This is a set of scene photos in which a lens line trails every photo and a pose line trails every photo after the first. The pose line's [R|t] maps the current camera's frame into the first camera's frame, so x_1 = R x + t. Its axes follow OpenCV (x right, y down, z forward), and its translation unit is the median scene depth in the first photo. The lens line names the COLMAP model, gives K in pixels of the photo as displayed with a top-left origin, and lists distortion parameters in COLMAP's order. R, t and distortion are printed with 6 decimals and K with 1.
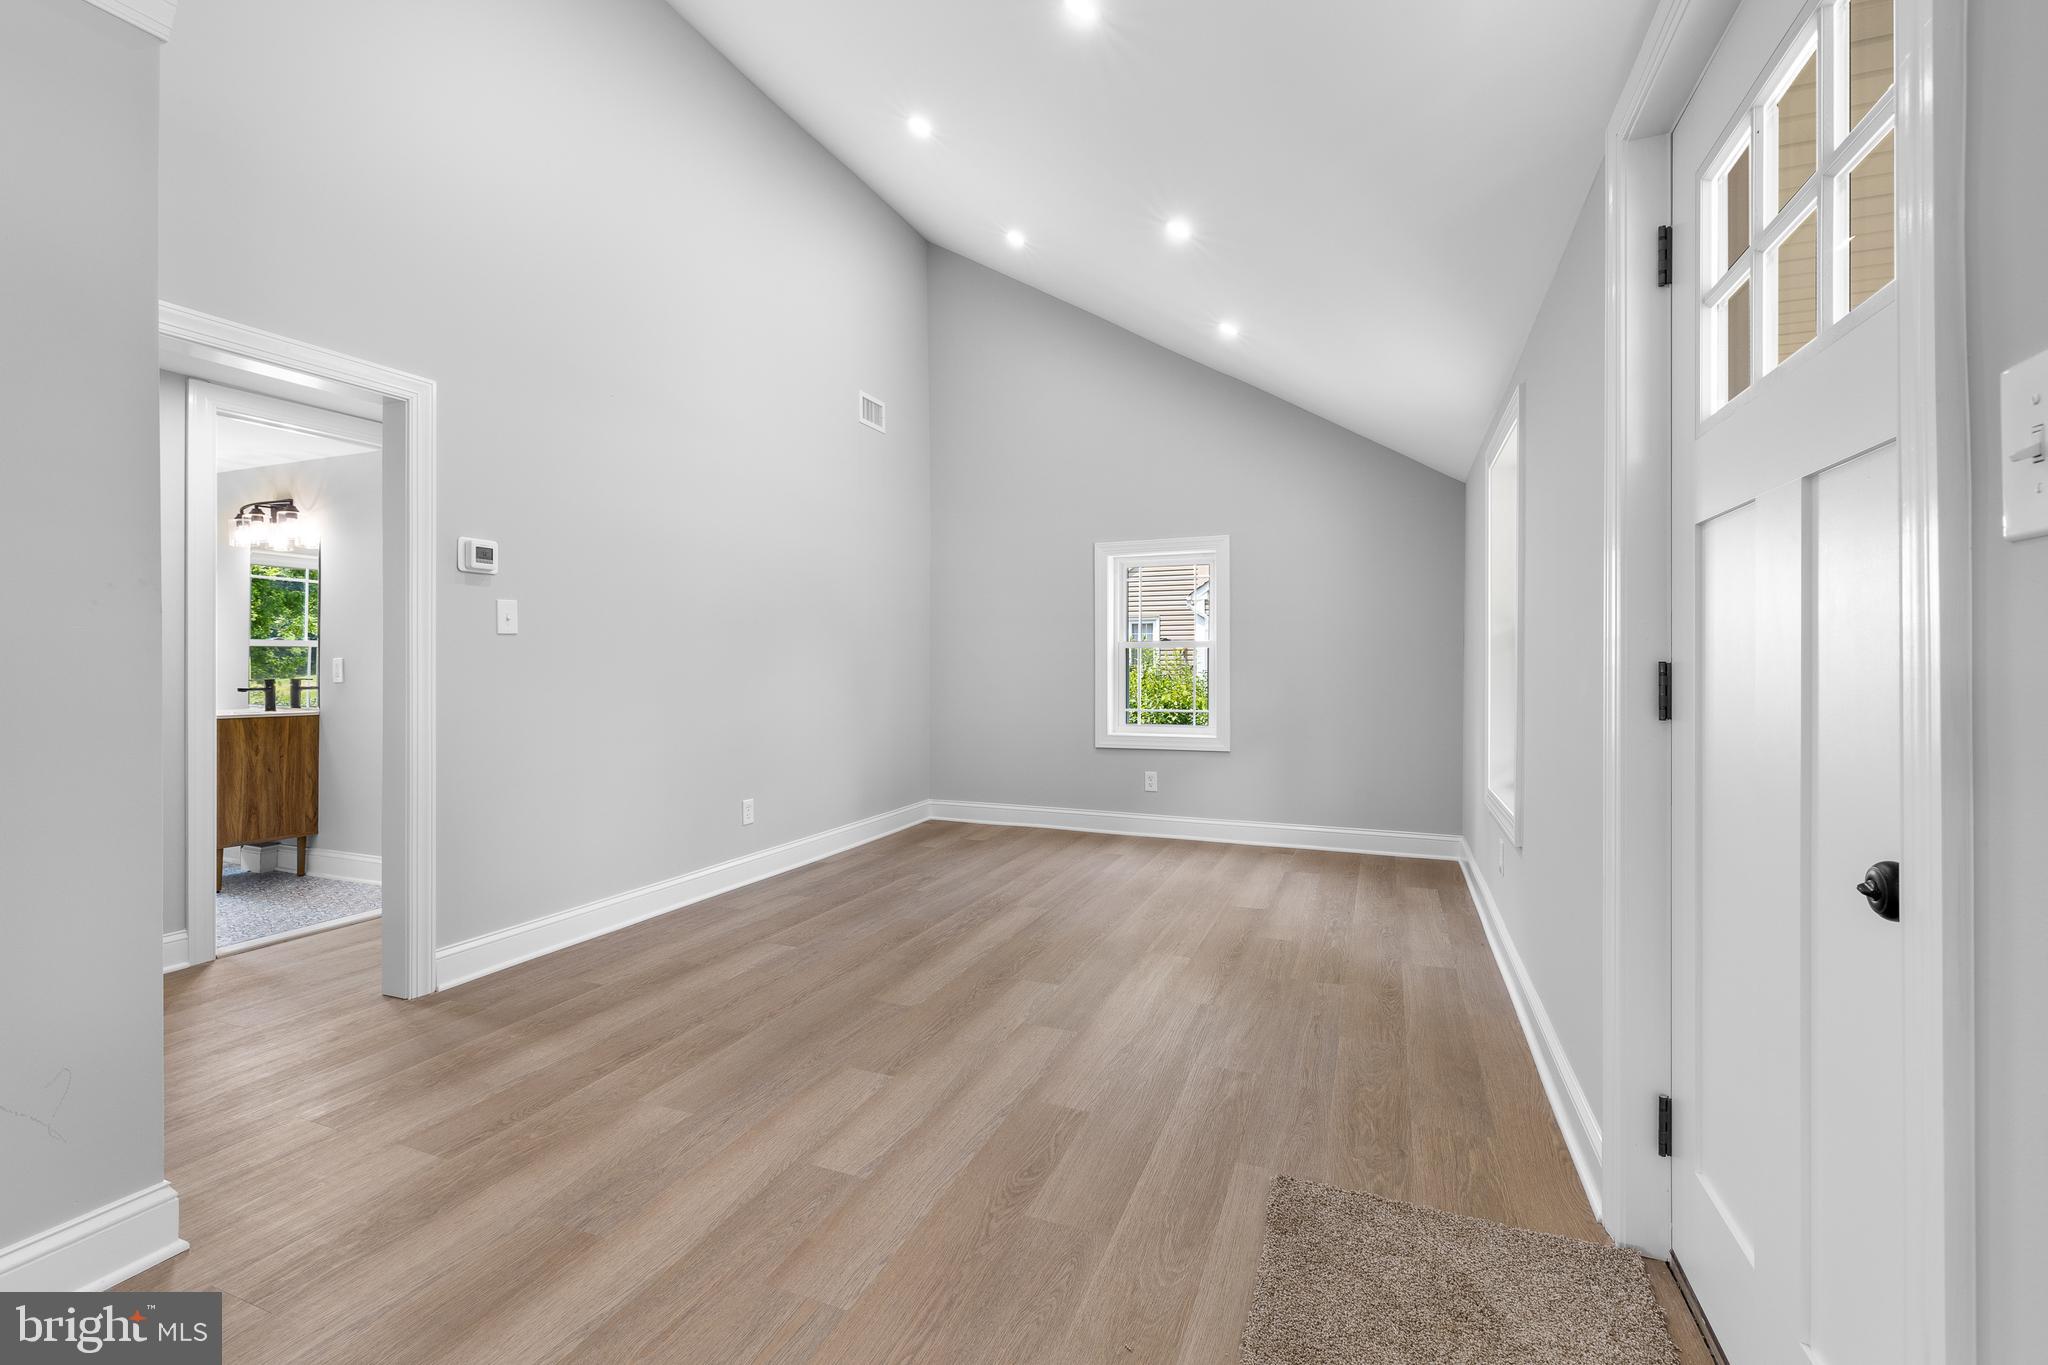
lens RADIAL K [[898.0, 0, 1026.0], [0, 898.0, 682.4], [0, 0, 1]] dist [-0.002655, 0.000019]
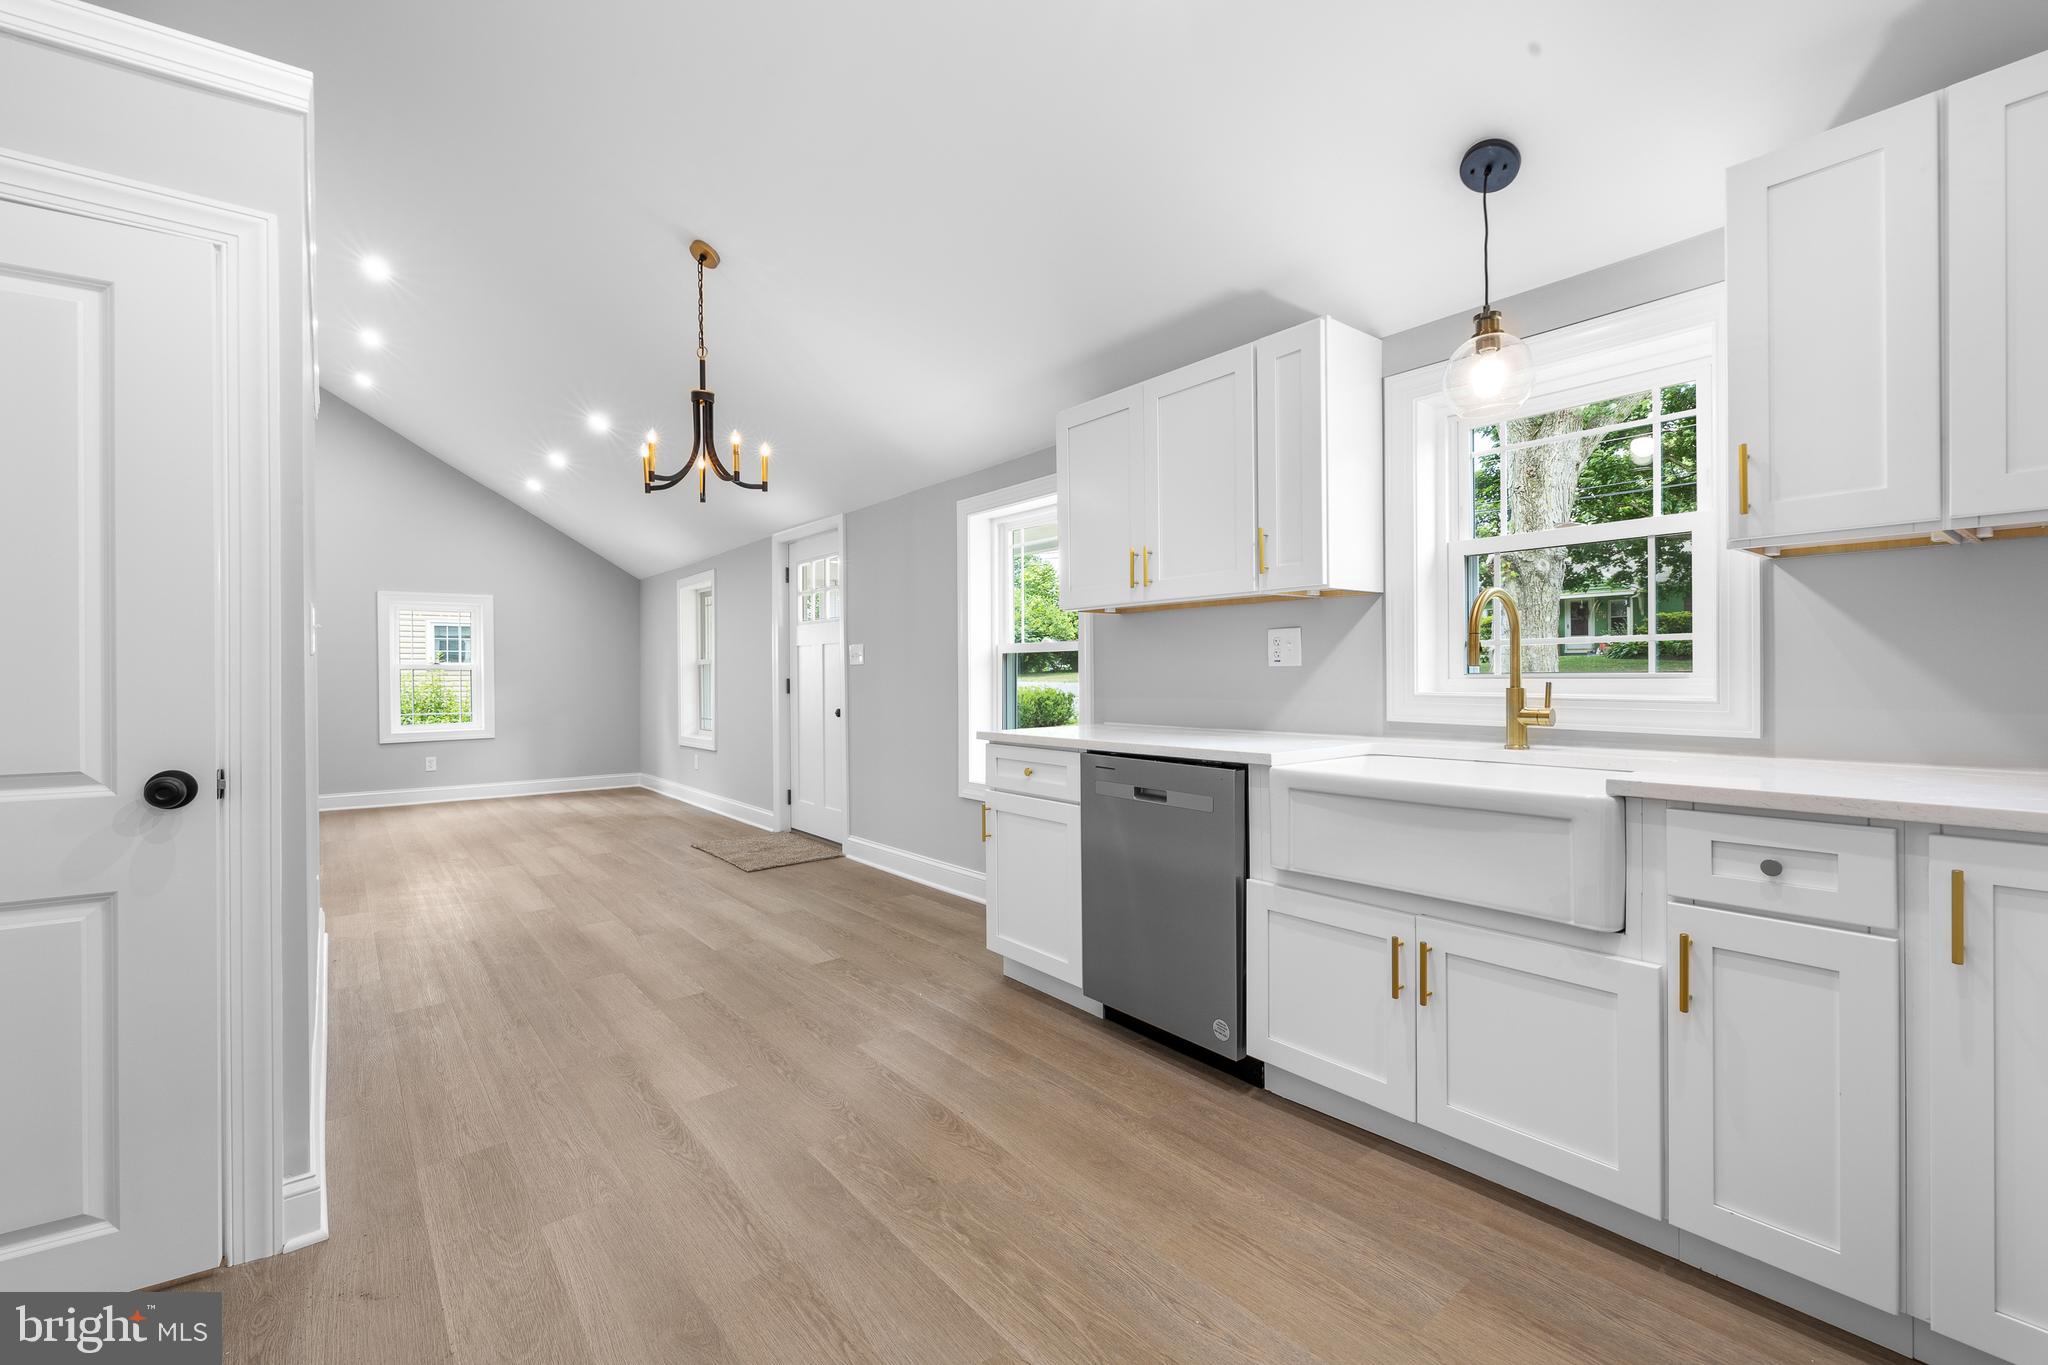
lens RADIAL K [[898.0, 0, 1031.2], [0, 898.0, 685.0], [0, 0, 1]] dist [-0.002655, 0.000019]
pose [[0.513184, -0.016739, 0.858115, -0.616148], [0.024401, 0.999690, 0.004908, 0.003271], [-0.857932, 0.018420, 0.513434, -0.560653]]
